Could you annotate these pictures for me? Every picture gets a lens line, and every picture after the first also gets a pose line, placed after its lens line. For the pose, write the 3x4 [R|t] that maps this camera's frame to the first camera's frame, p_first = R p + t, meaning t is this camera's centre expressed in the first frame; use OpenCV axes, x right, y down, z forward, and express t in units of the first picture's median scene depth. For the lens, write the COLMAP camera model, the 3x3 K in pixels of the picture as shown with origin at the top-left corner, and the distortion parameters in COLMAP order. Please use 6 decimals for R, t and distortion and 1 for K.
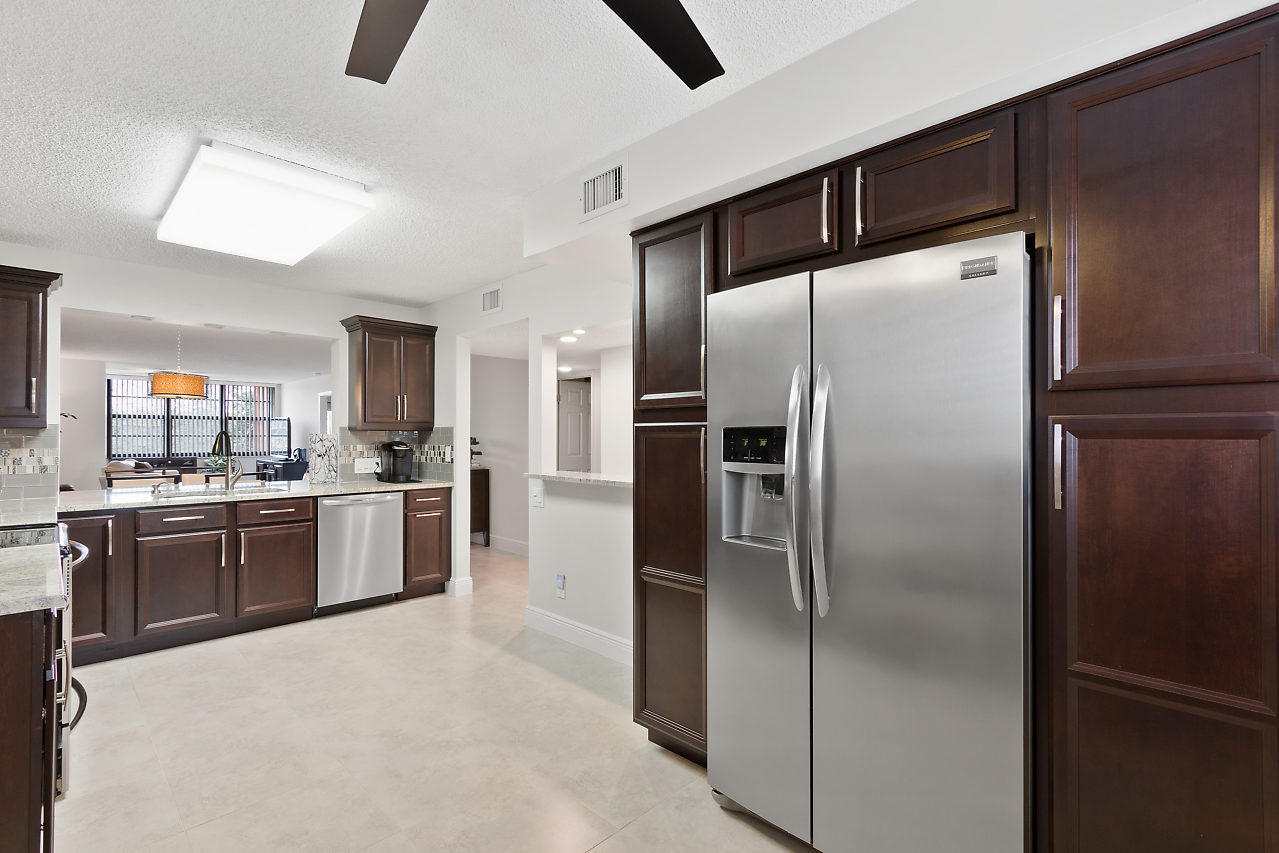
lens RADIAL K [[595.8, 0, 635.1], [0, 595.8, 436.2], [0, 0, 1]] dist [0.000945, 0.000079]
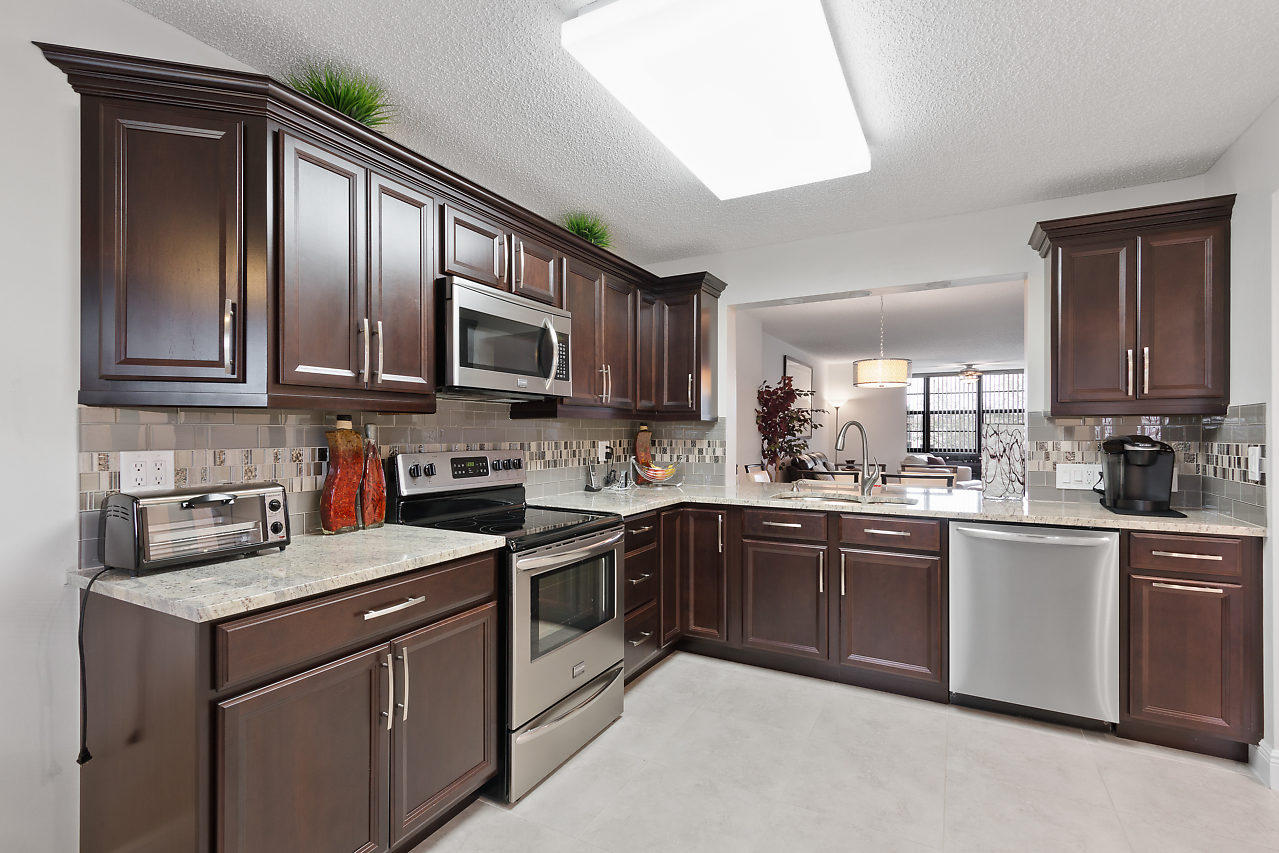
lens RADIAL K [[593.6, 0, 634.8], [0, 593.6, 429.6], [0, 0, 1]] dist [0.002264, 0.000854]
pose [[0.254818, -0.007533, -0.966960, 0.004314], [0.000727, 0.999971, -0.007599, 0.007078], [0.966989, 0.001233, 0.254816, 0.431997]]
